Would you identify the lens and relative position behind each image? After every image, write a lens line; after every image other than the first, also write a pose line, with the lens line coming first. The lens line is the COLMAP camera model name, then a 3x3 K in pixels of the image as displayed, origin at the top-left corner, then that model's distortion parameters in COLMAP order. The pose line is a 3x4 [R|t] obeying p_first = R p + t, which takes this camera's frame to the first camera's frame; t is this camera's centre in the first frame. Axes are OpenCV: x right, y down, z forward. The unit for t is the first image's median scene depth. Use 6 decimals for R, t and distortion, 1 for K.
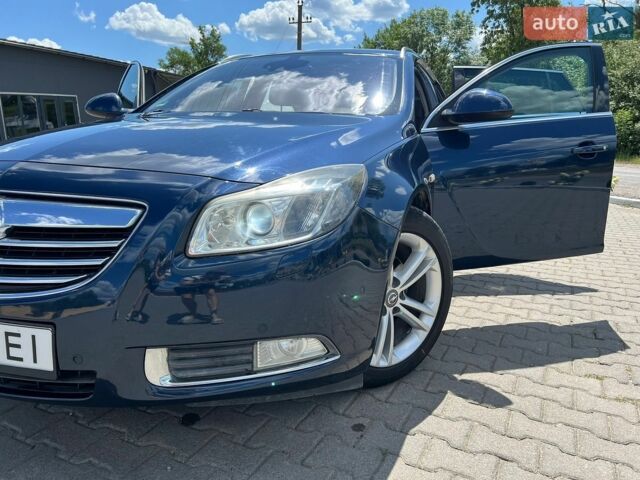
lens RADIAL K [[500.3, 0, 320.0], [0, 500.3, 240.0], [0, 0, 1]] dist [0.008236, -0.005228]
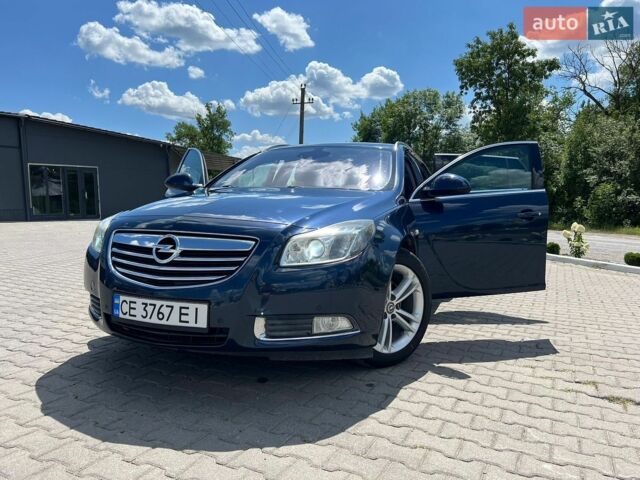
lens RADIAL K [[500.3, 0, 320.0], [0, 500.3, 240.0], [0, 0, 1]] dist [0.008236, -0.005228]
pose [[0.999957, 0.007594, 0.005338, -0.060159], [-0.006800, 0.990735, -0.135638, 0.088034], [-0.006319, 0.135596, 0.990744, -0.399811]]
